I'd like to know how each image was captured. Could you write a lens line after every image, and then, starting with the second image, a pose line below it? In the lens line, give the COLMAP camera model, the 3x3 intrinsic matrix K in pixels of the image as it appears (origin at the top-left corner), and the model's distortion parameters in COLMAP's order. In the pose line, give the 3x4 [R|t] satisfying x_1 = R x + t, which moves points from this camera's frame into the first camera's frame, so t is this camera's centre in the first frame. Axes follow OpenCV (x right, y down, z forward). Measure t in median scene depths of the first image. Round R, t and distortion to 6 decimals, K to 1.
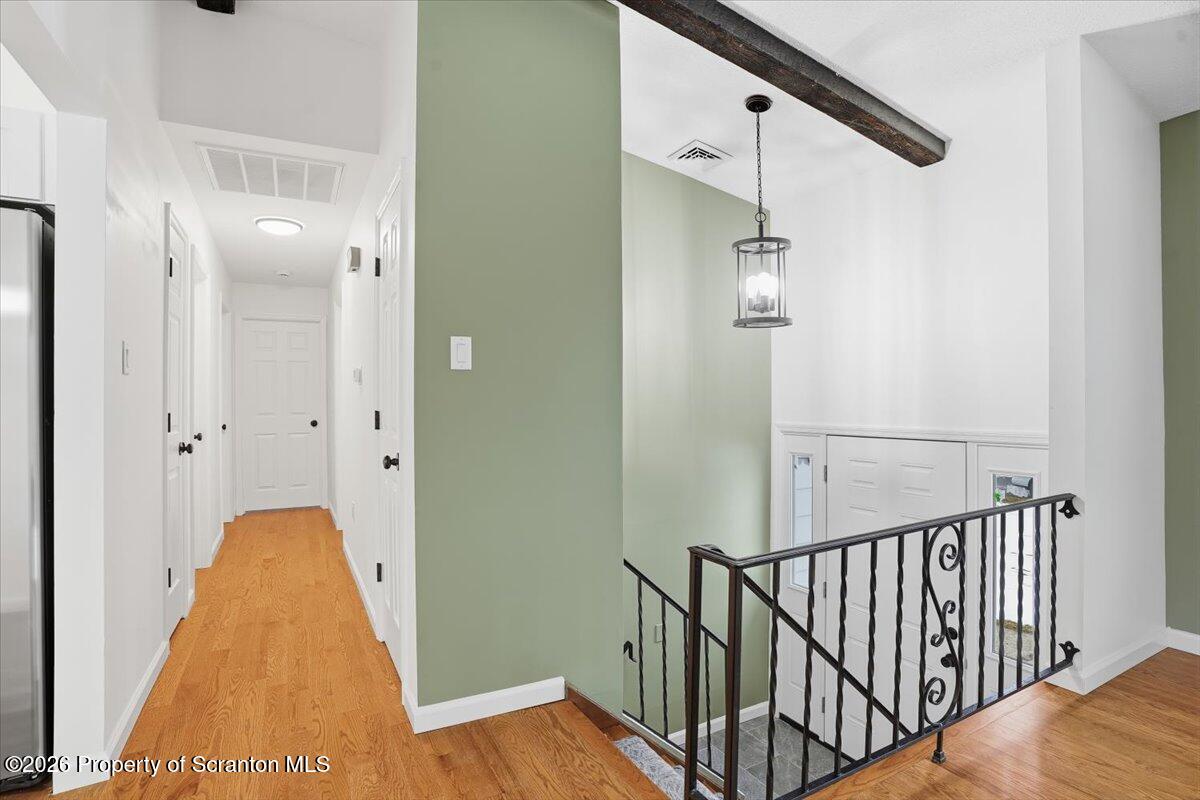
lens RADIAL K [[591.4, 0, 596.4], [0, 591.4, 399.2], [0, 0, 1]] dist [-0.084364, 0.042548]
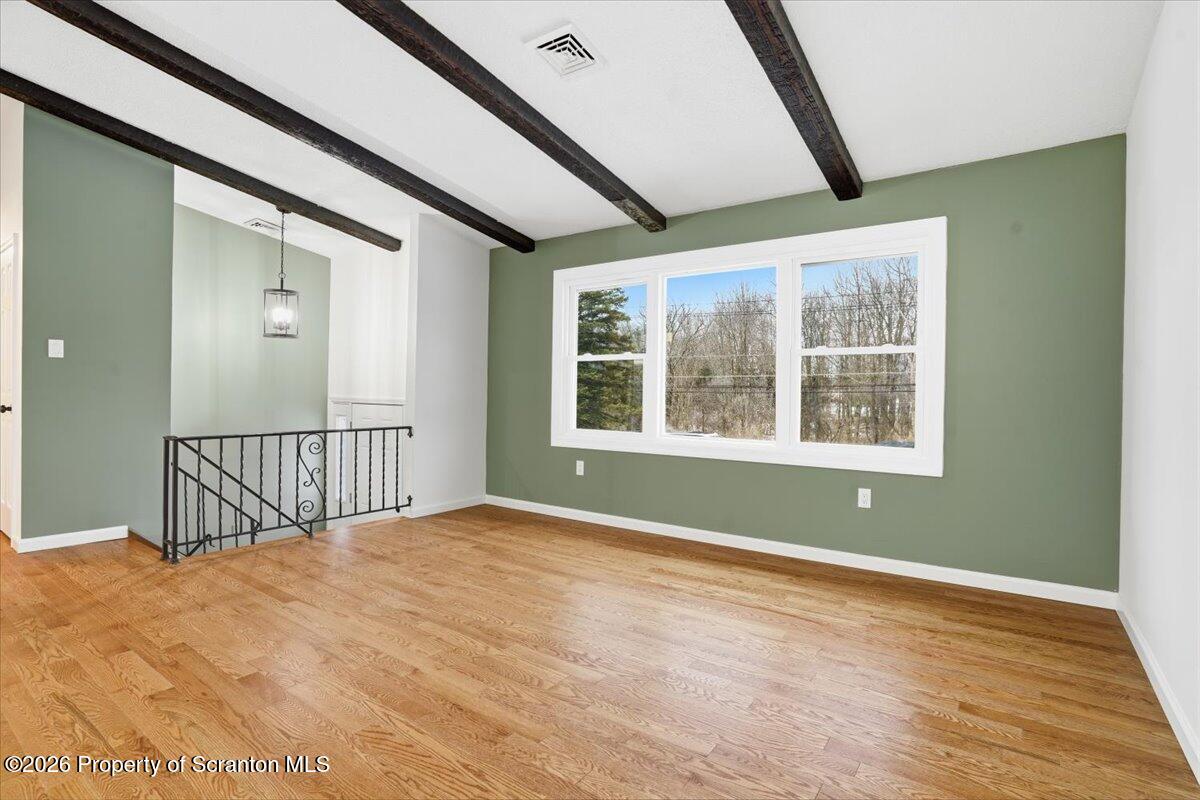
lens RADIAL K [[591.4, 0, 596.4], [0, 591.4, 399.2], [0, 0, 1]] dist [-0.084364, 0.042548]
pose [[0.904719, 0.013075, 0.425808, 0.529420], [-0.022295, 0.999612, 0.016675, 0.013211], [-0.425425, -0.024579, 0.904660, -1.292201]]
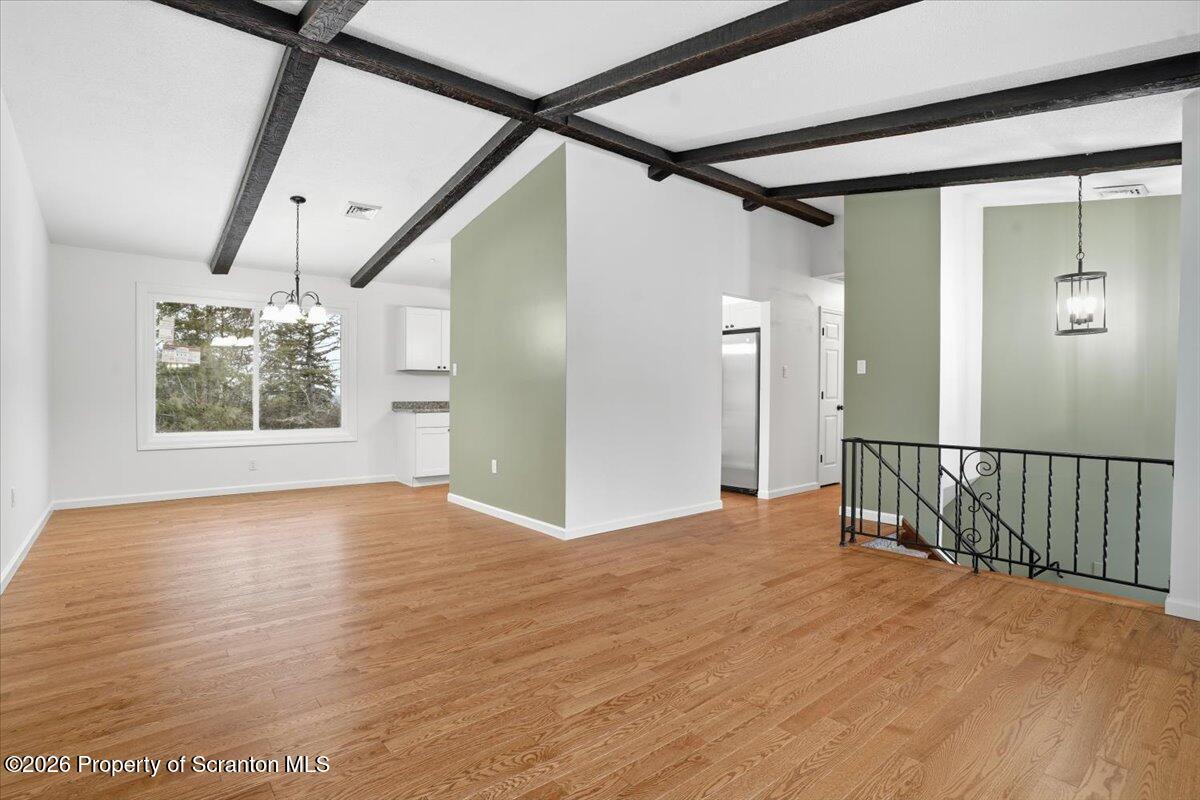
lens RADIAL K [[591.4, 0, 596.4], [0, 591.4, 399.2], [0, 0, 1]] dist [-0.084364, 0.042548]
pose [[0.183478, 0.022462, -0.982767, 1.856511], [0.000019, 0.999739, 0.022853, 0.000296], [0.983024, -0.004211, 0.183430, -0.507063]]
